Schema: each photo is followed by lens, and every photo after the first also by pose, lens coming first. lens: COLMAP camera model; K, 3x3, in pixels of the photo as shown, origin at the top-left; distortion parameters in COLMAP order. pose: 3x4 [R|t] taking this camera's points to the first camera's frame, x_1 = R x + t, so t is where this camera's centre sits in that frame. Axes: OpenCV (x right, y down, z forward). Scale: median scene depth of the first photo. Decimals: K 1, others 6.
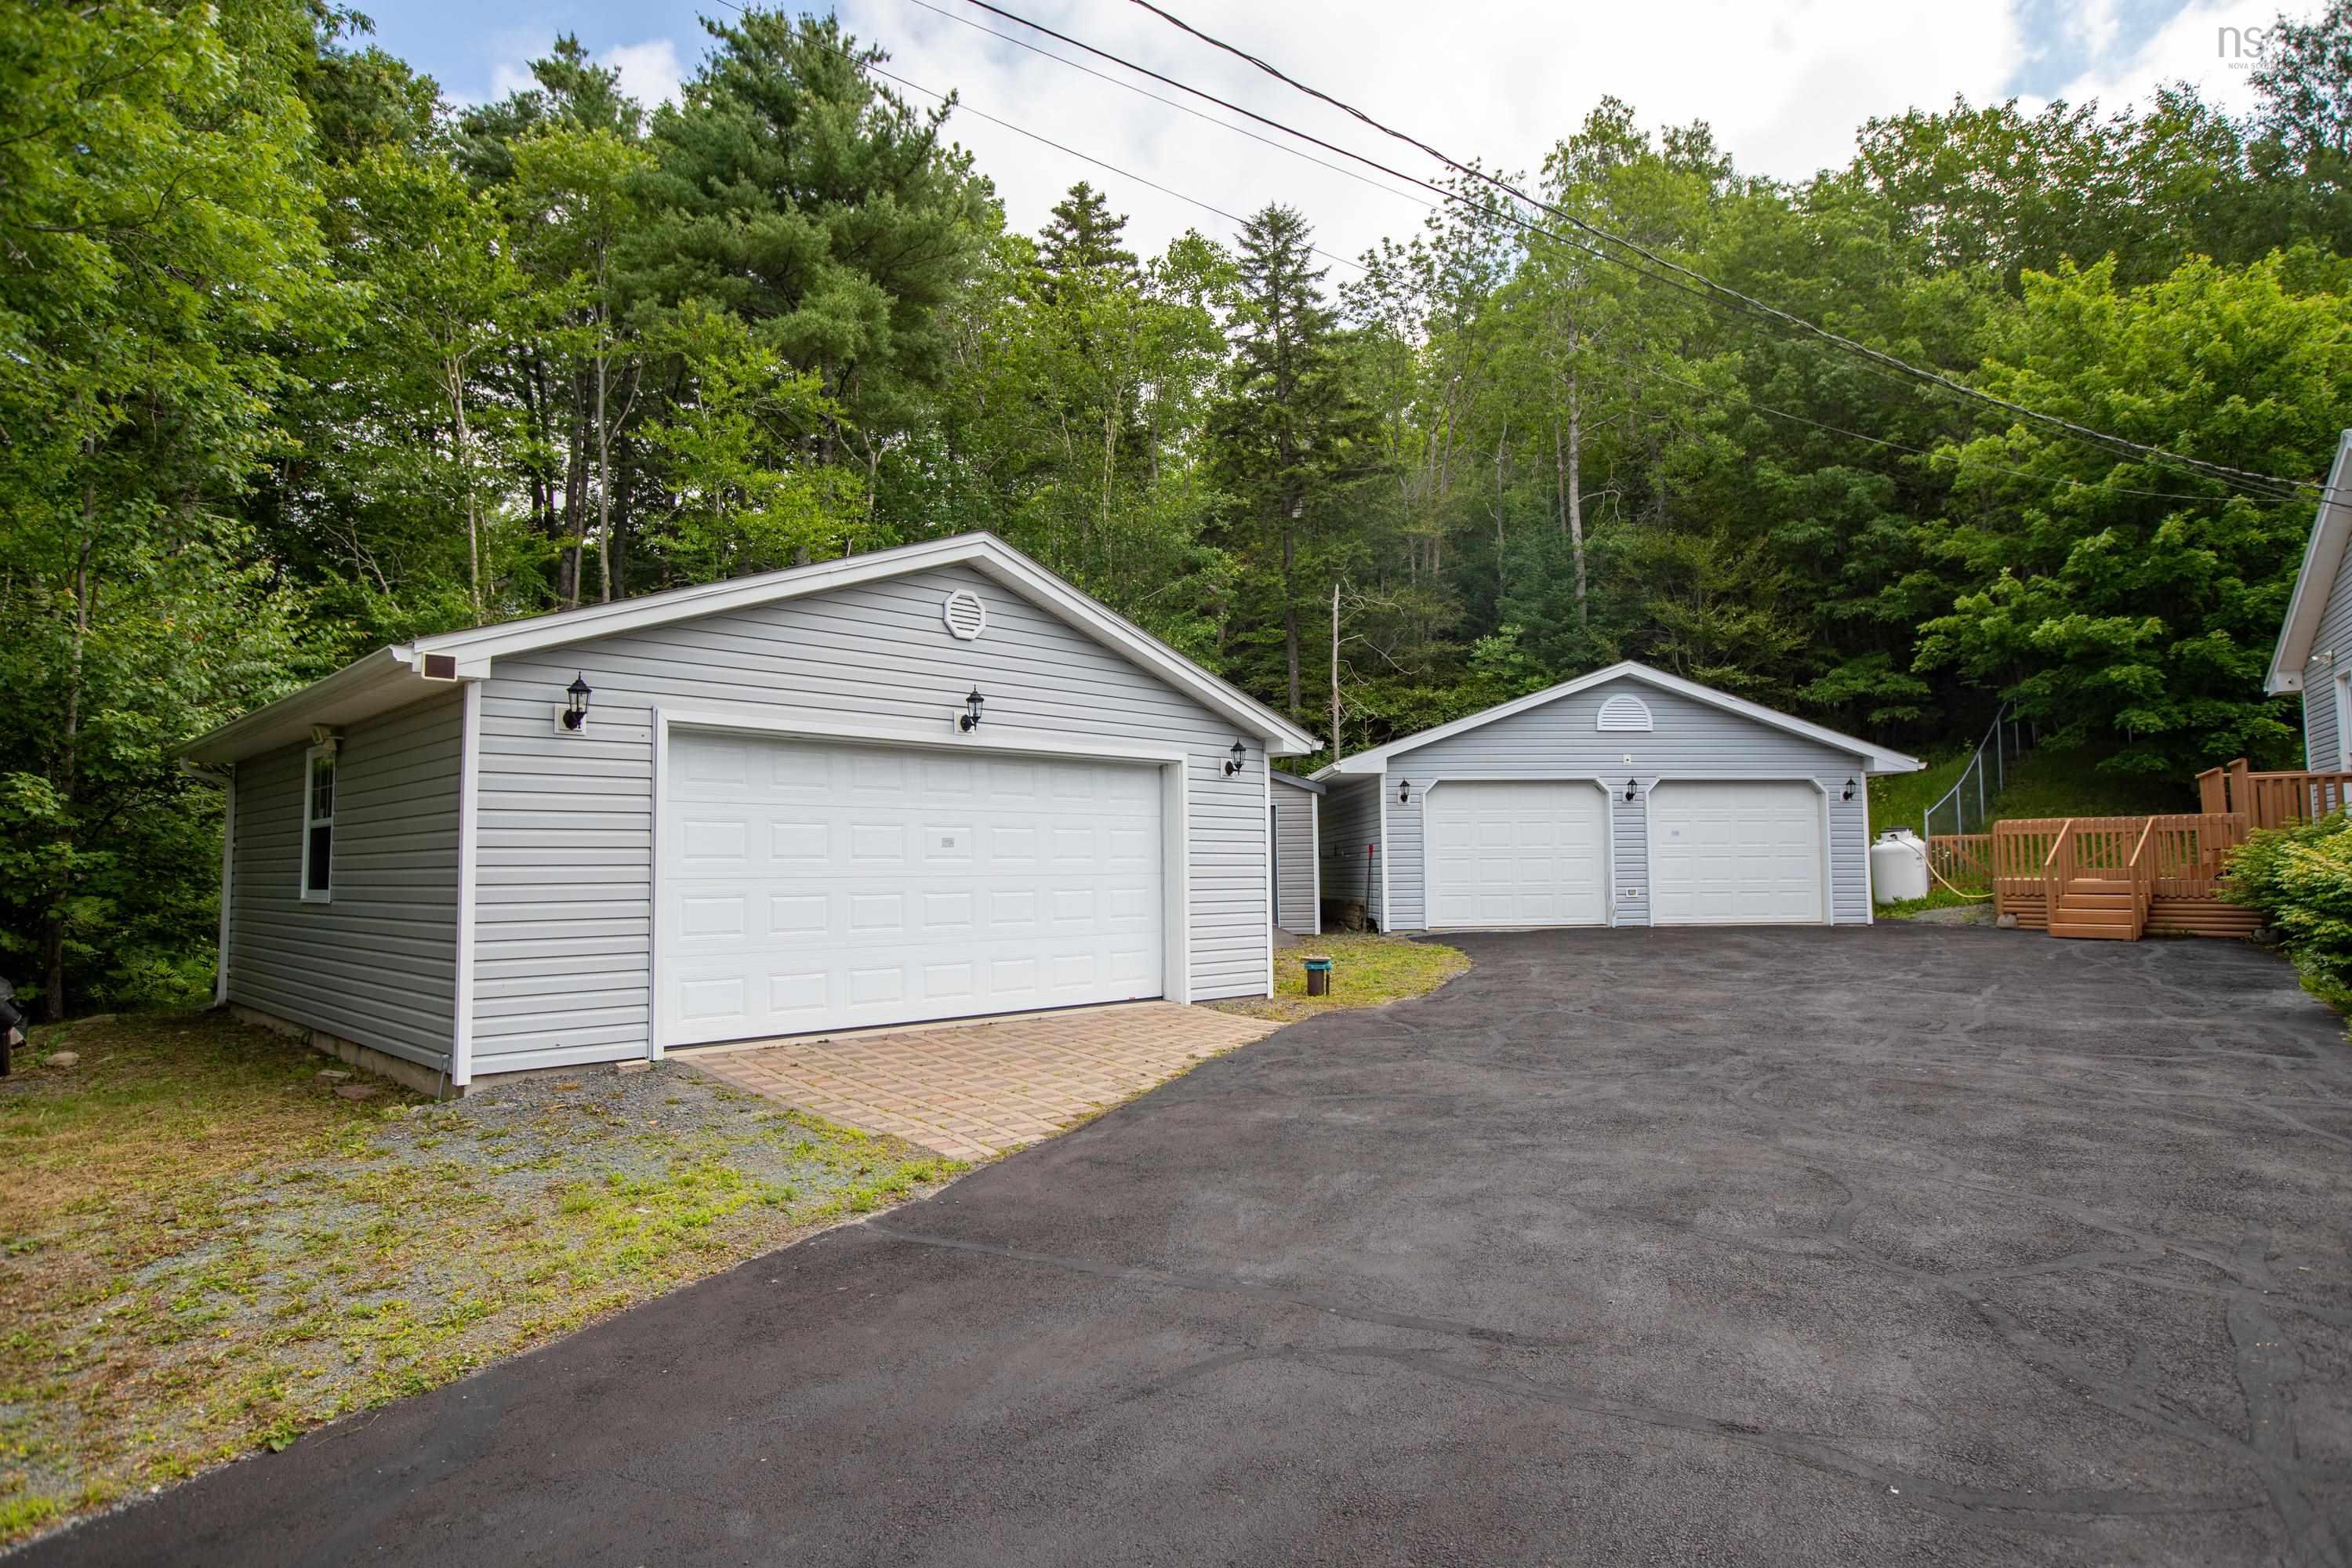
lens RADIAL K [[1352.7, 0, 1176.0], [0, 1352.7, 784.0], [0, 0, 1]] dist [-0.018104, 0.029605]
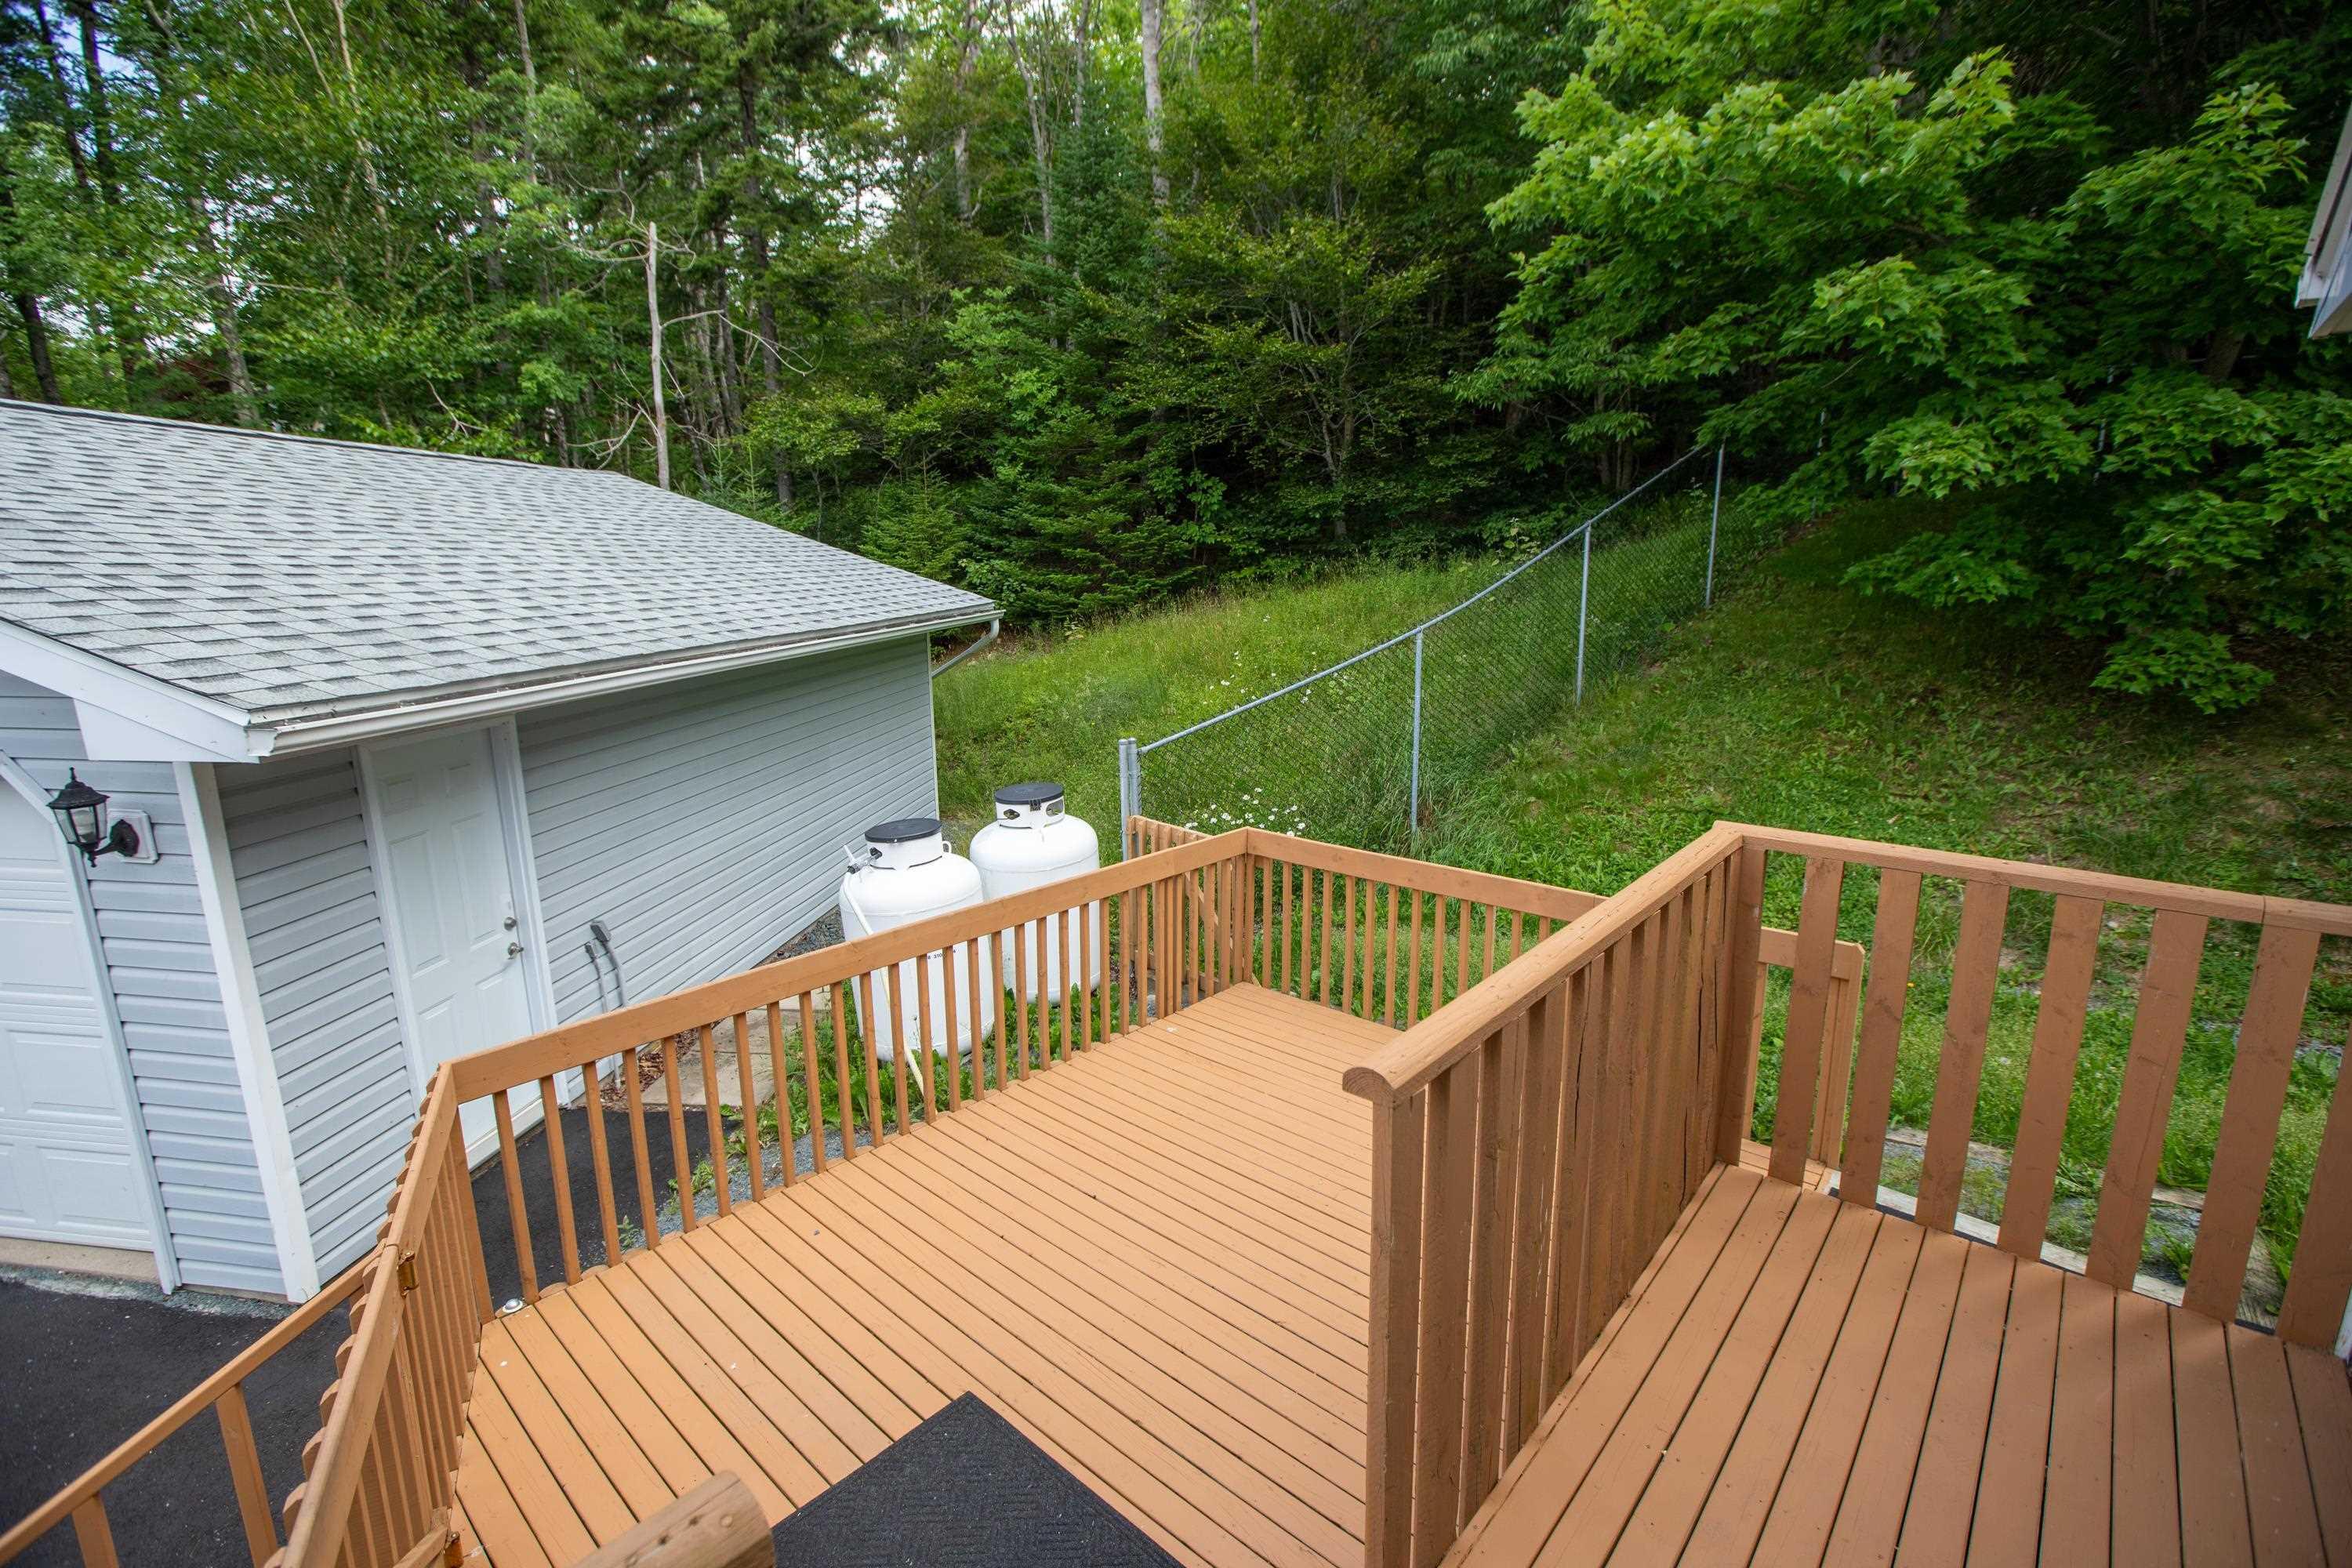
lens RADIAL K [[1088.5, 0, 1176.0], [0, 1088.5, 784.0], [0, 0, 1]] dist [-0.017004, -0.000002]
pose [[0.980022, 0.045360, -0.193649, 0.647936], [0.008651, 0.963003, 0.269352, -0.046029], [0.198703, -0.265646, 0.943371, 0.770972]]
